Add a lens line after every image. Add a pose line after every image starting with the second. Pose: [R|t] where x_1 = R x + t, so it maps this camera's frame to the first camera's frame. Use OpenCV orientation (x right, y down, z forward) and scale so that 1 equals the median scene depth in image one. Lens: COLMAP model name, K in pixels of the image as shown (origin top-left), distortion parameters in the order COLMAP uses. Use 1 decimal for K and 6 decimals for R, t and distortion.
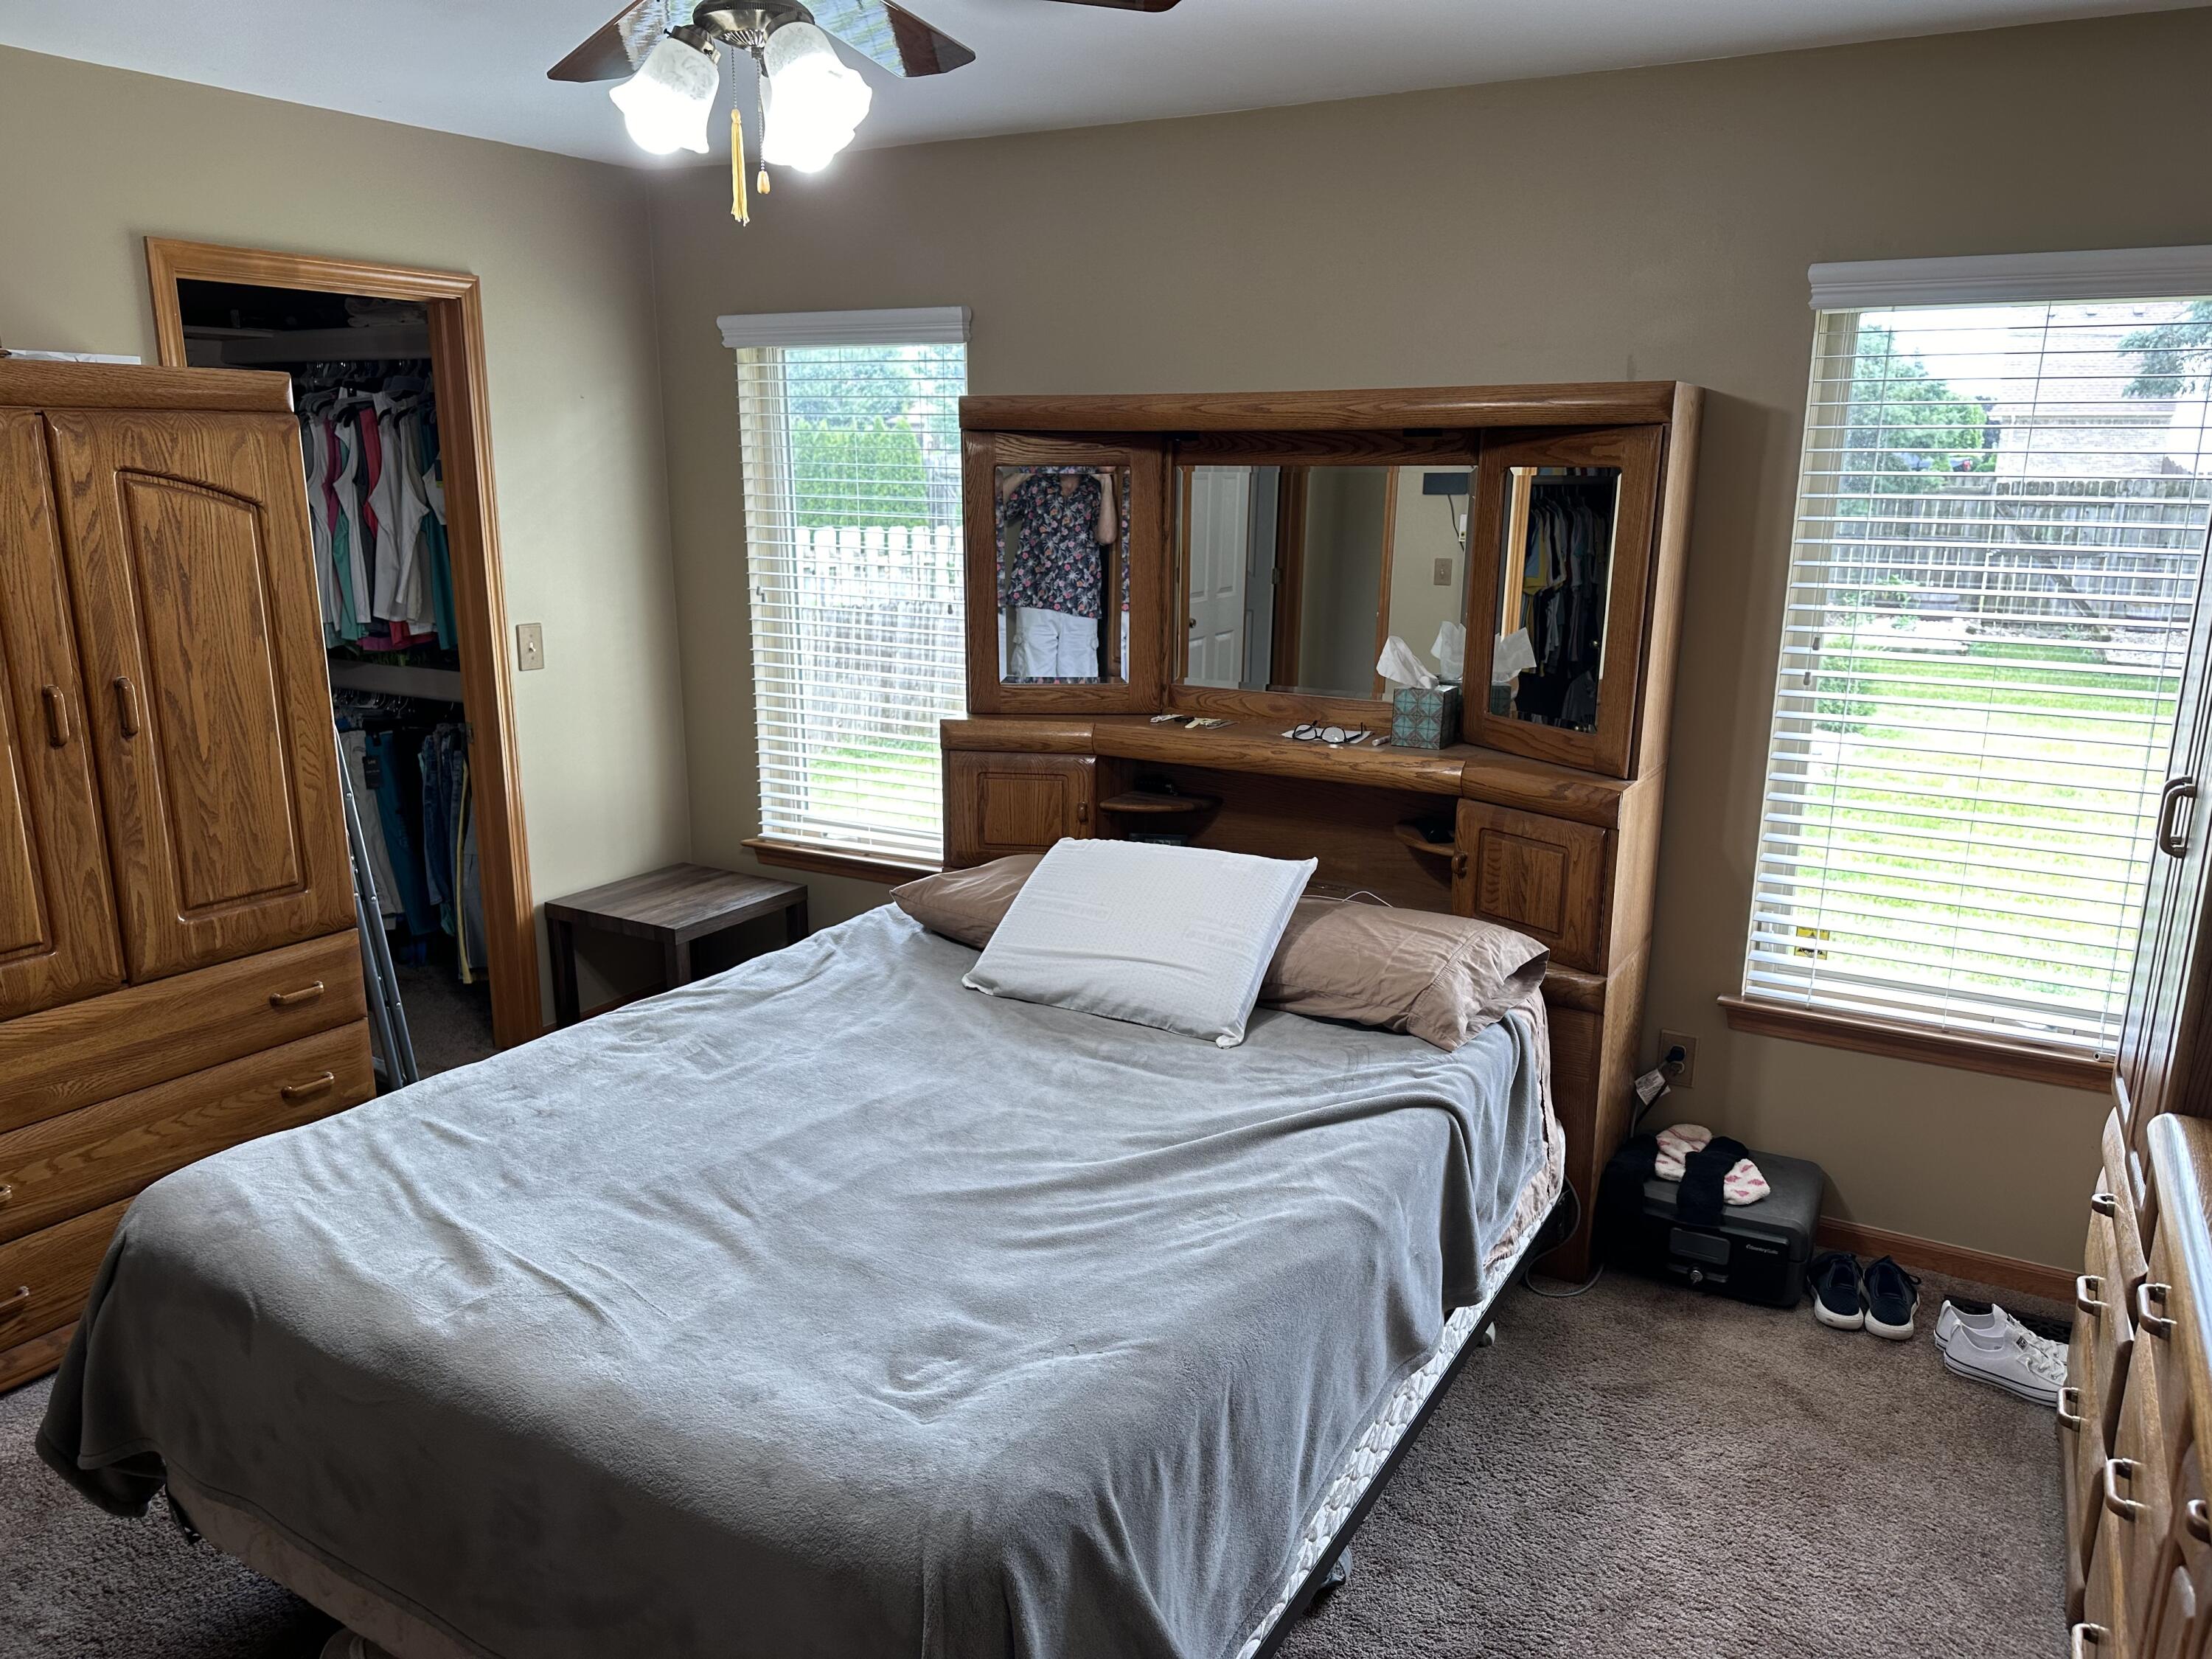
lens RADIAL K [[1561.3, 0, 1109.5], [0, 1561.3, 836.4], [0, 0, 1]] dist [0.070105, -0.054181]
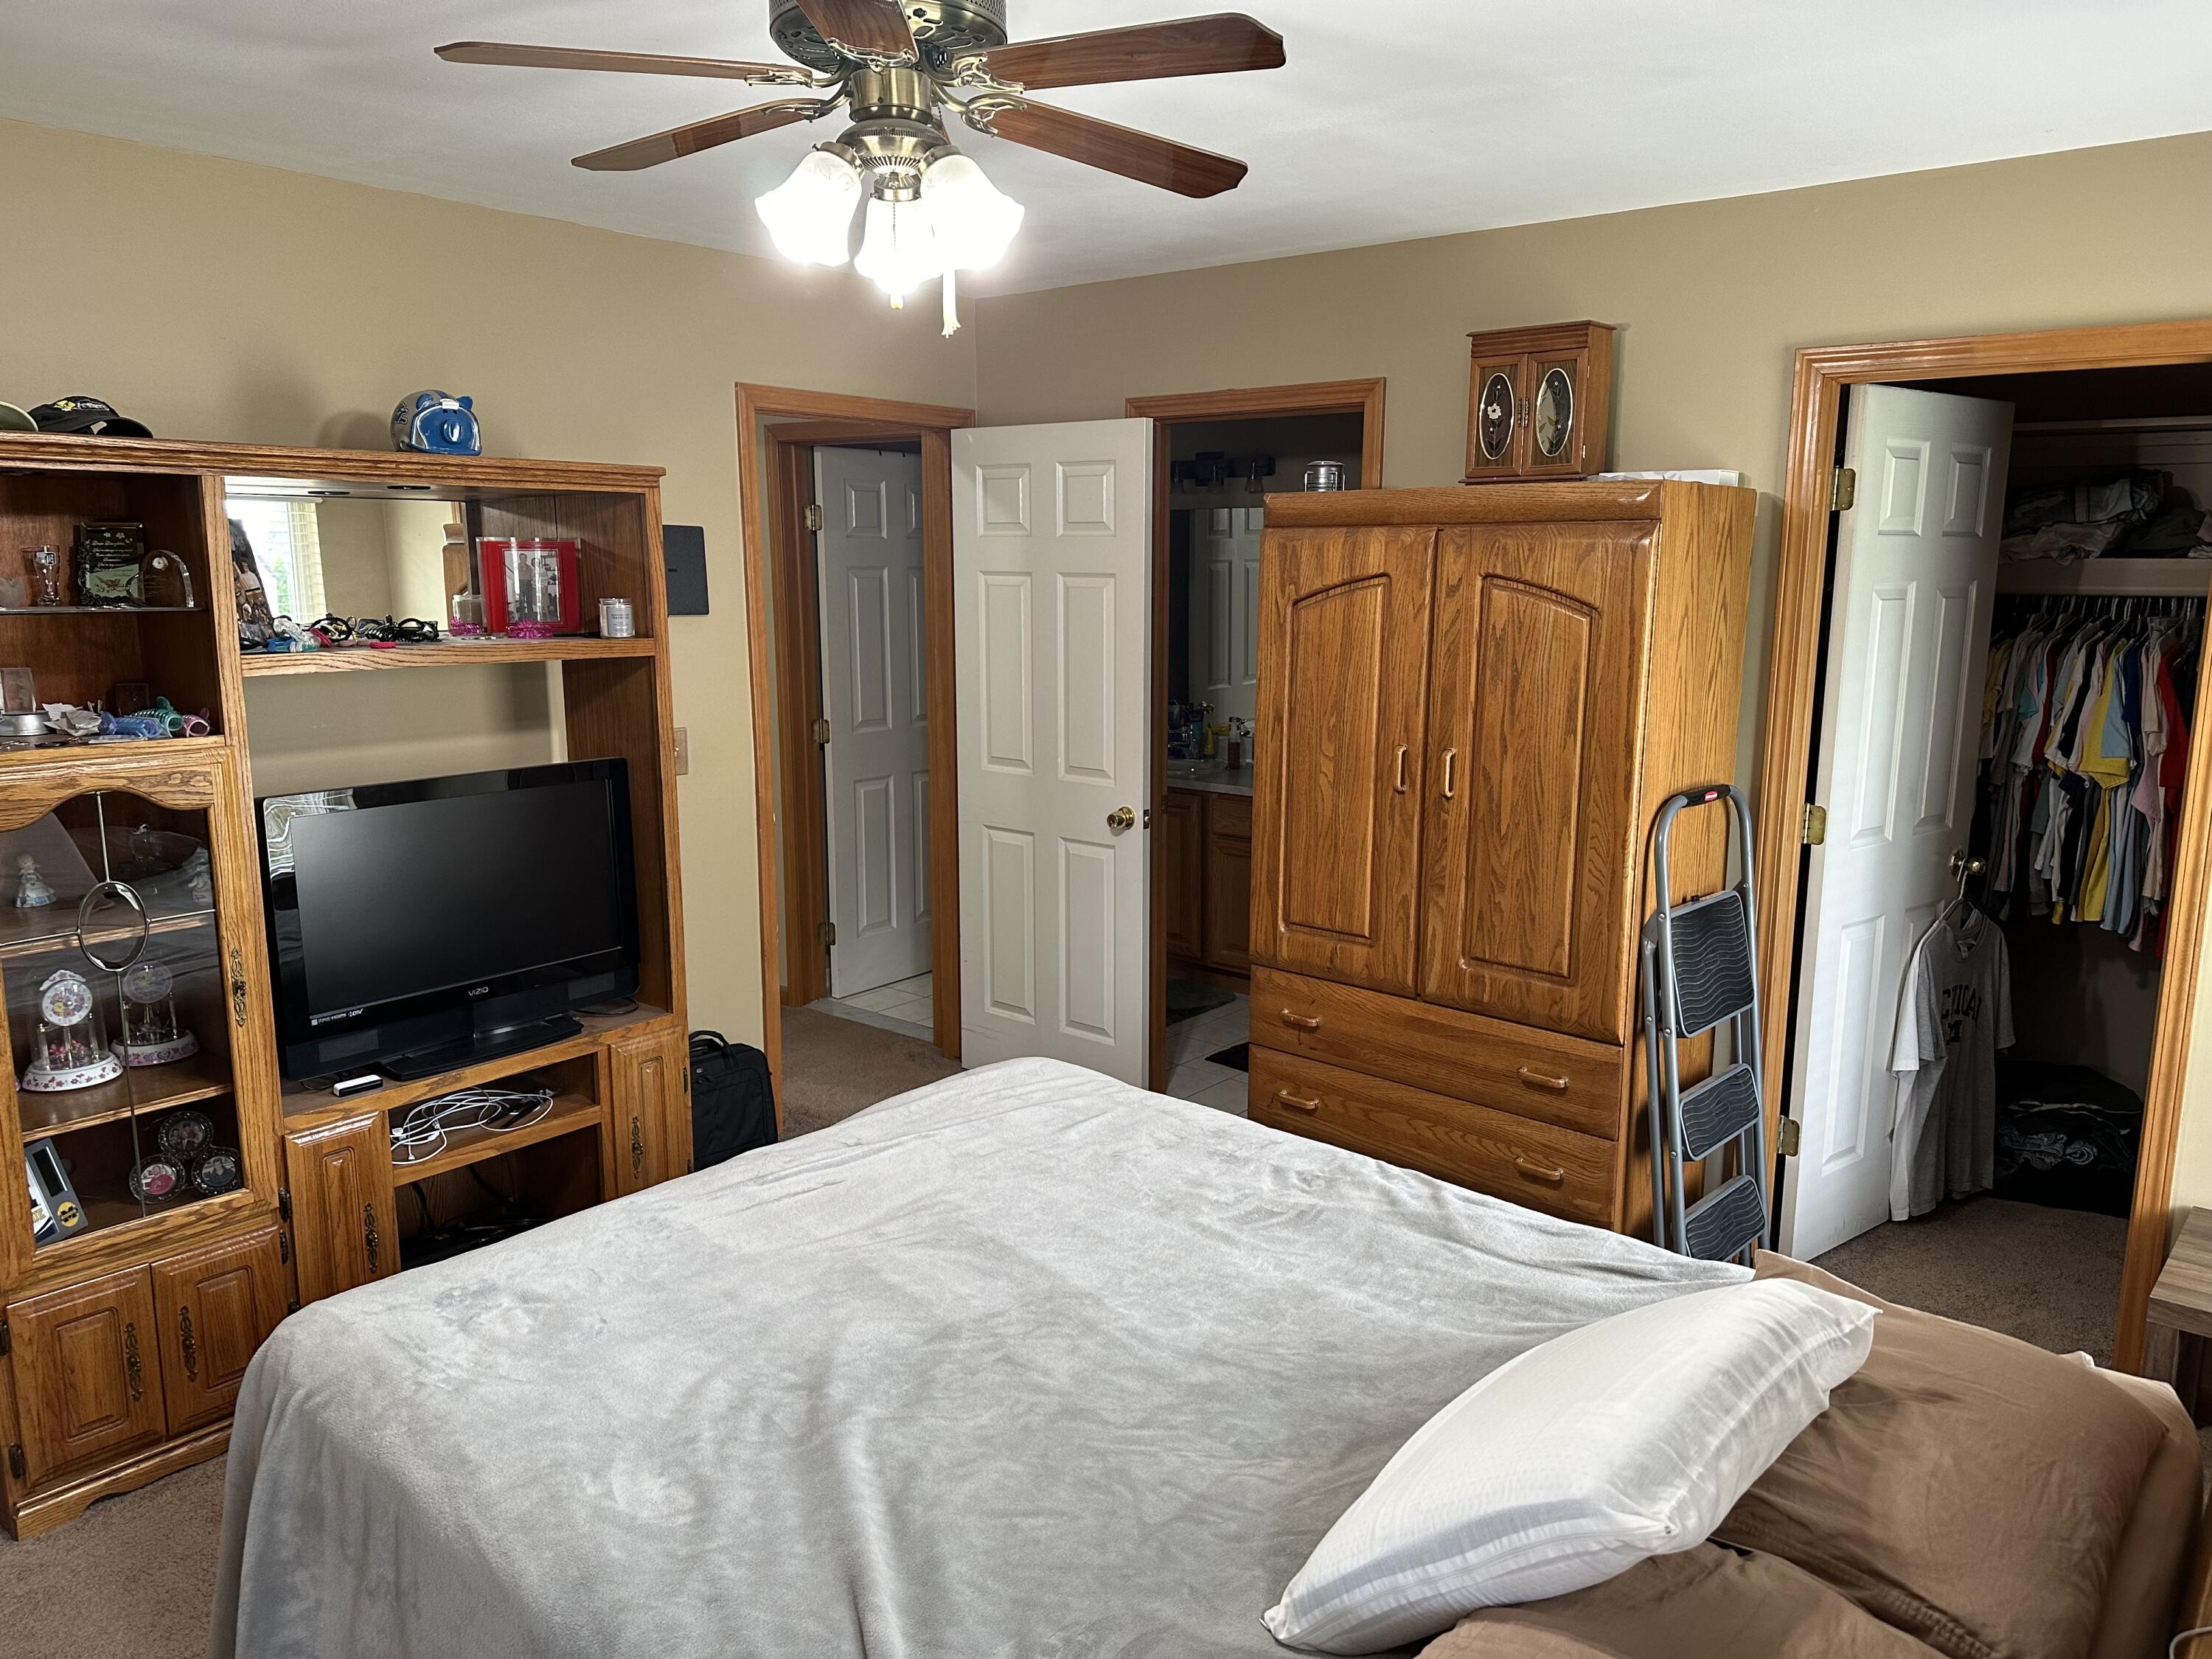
lens RADIAL K [[1561.3, 0, 1113.9], [0, 1561.3, 832.5], [0, 0, 1]] dist [0.070105, -0.054181]
pose [[-0.188150, 0.166930, -0.967850, 0.550977], [-0.236039, 0.948882, 0.209545, -0.219947], [0.953355, 0.267876, -0.139130, 0.915673]]
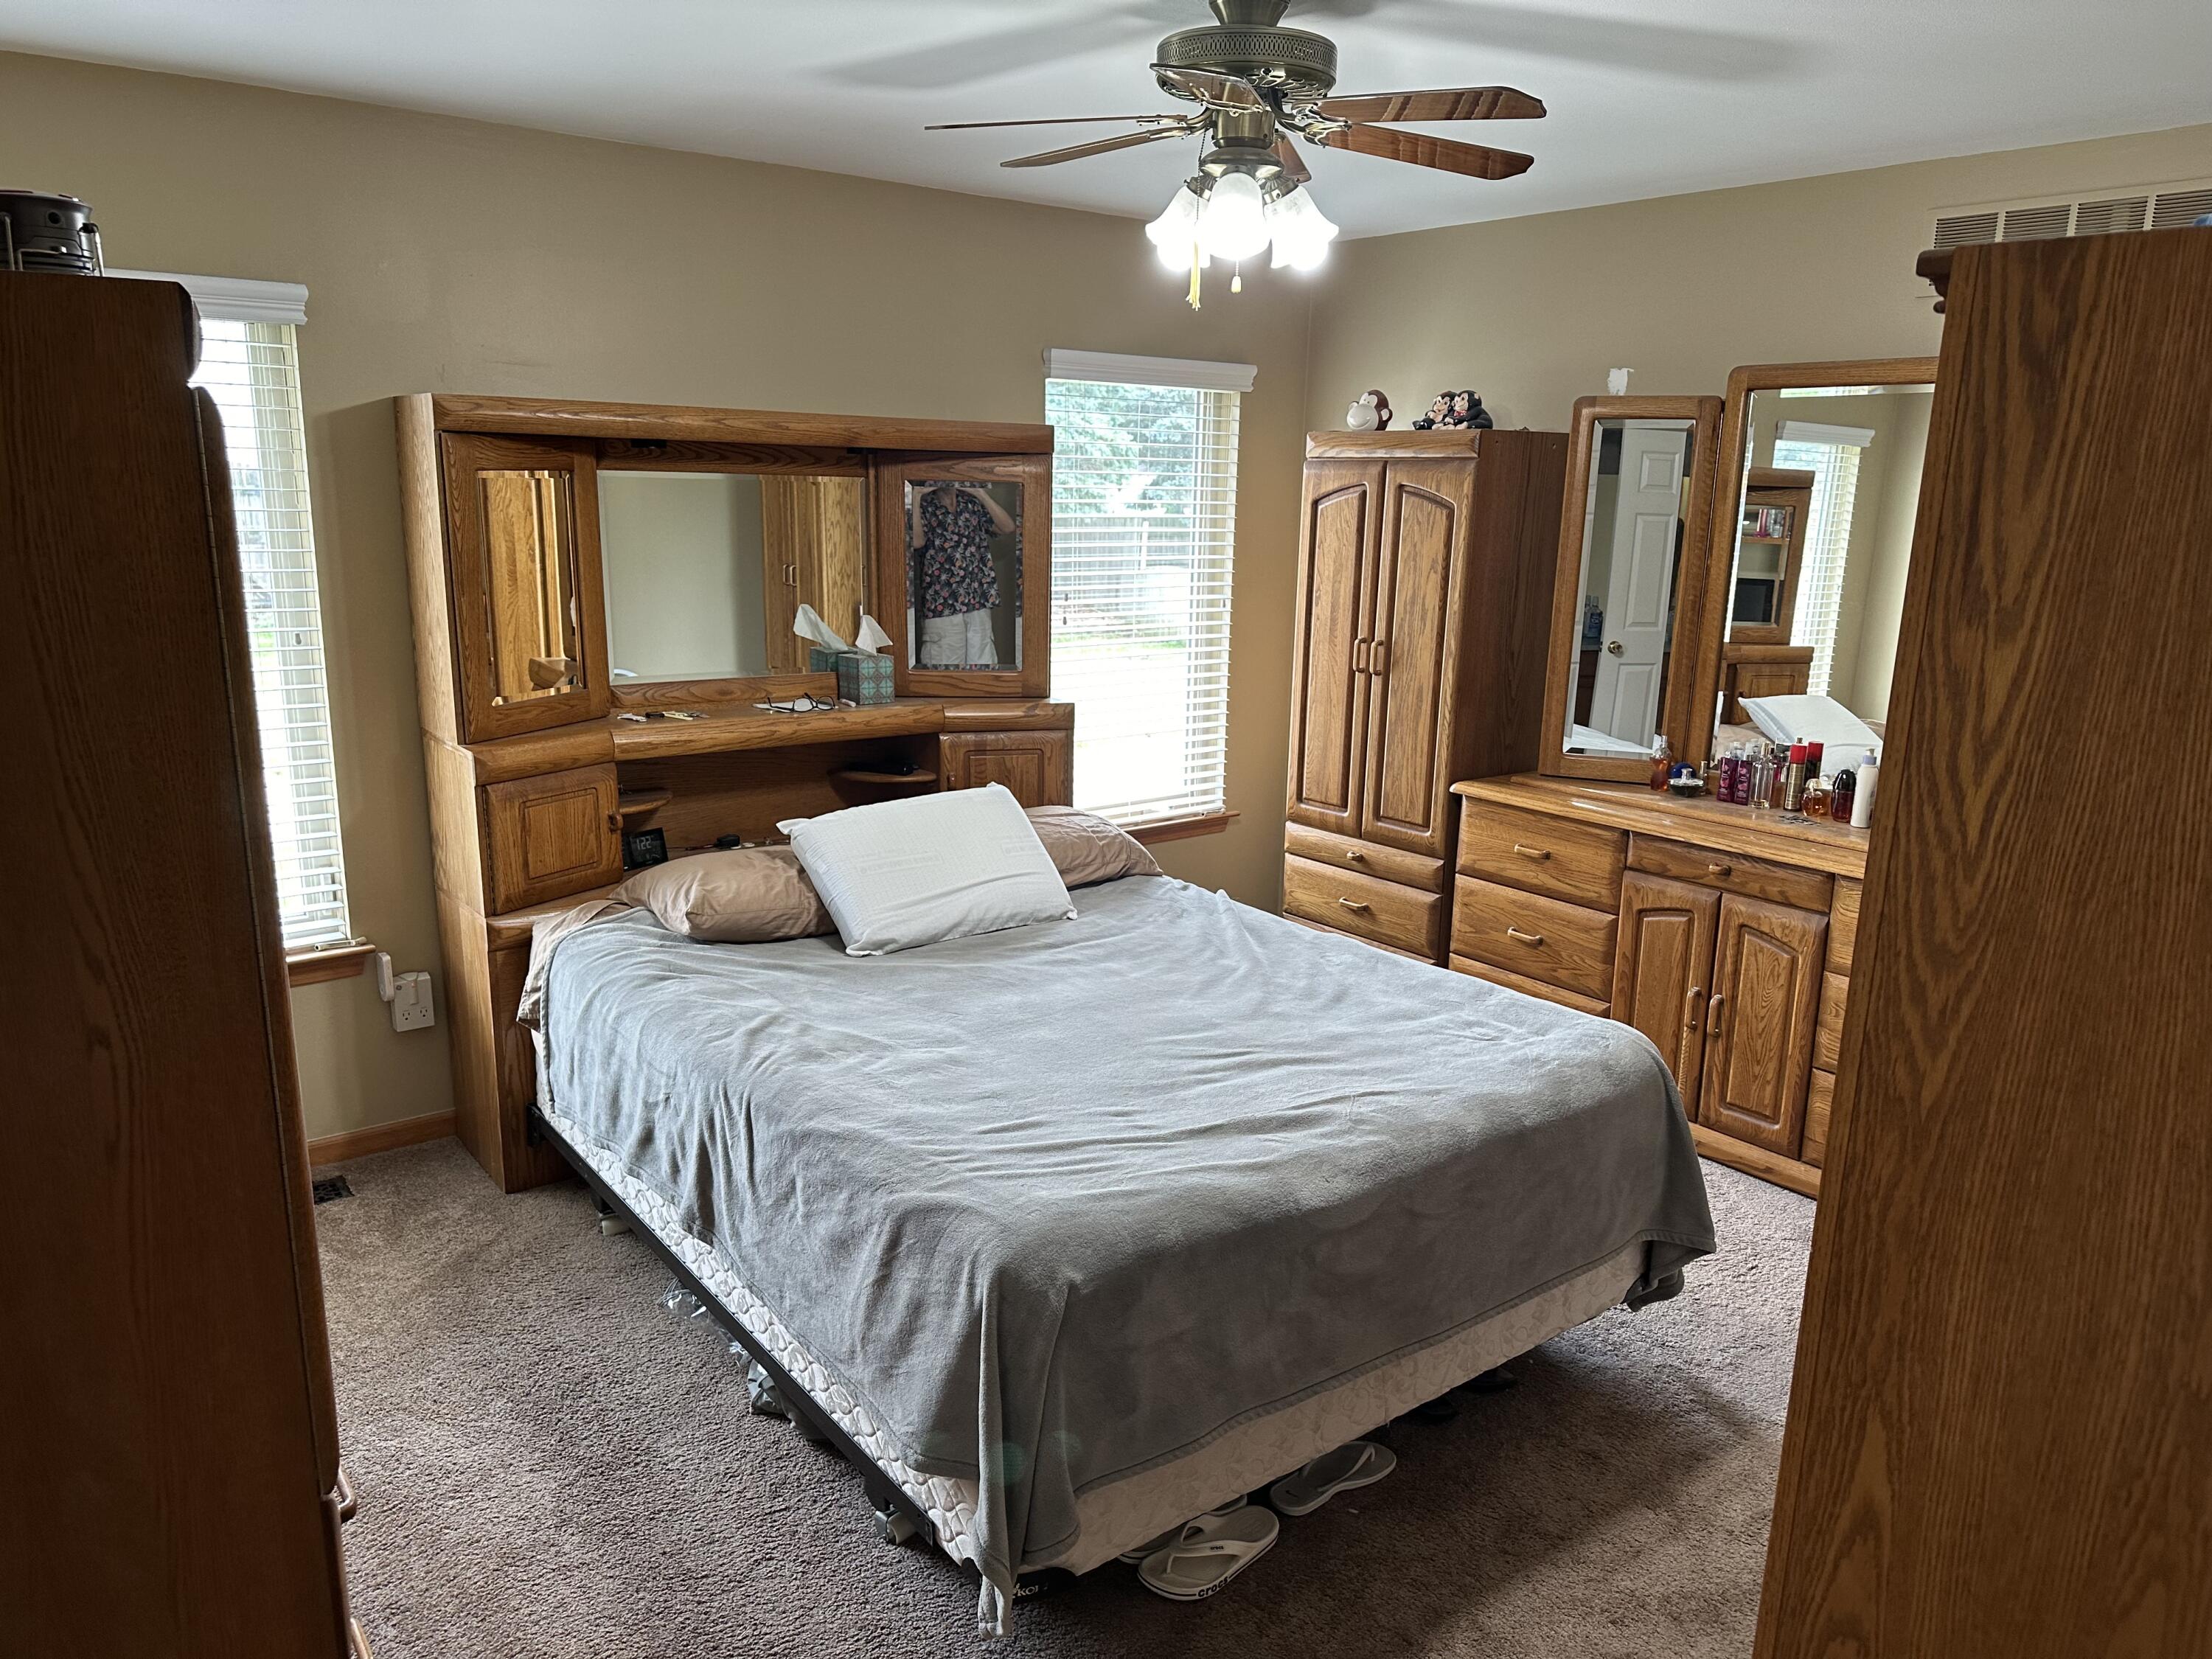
lens RADIAL K [[1561.3, 0, 1104.4], [0, 1561.3, 837.6], [0, 0, 1]] dist [0.070105, -0.054181]
pose [[0.365888, -0.205715, 0.907638, -1.070813], [0.201783, 0.969600, 0.138416, -0.107121], [-0.908521, 0.132501, 0.396275, 0.429549]]
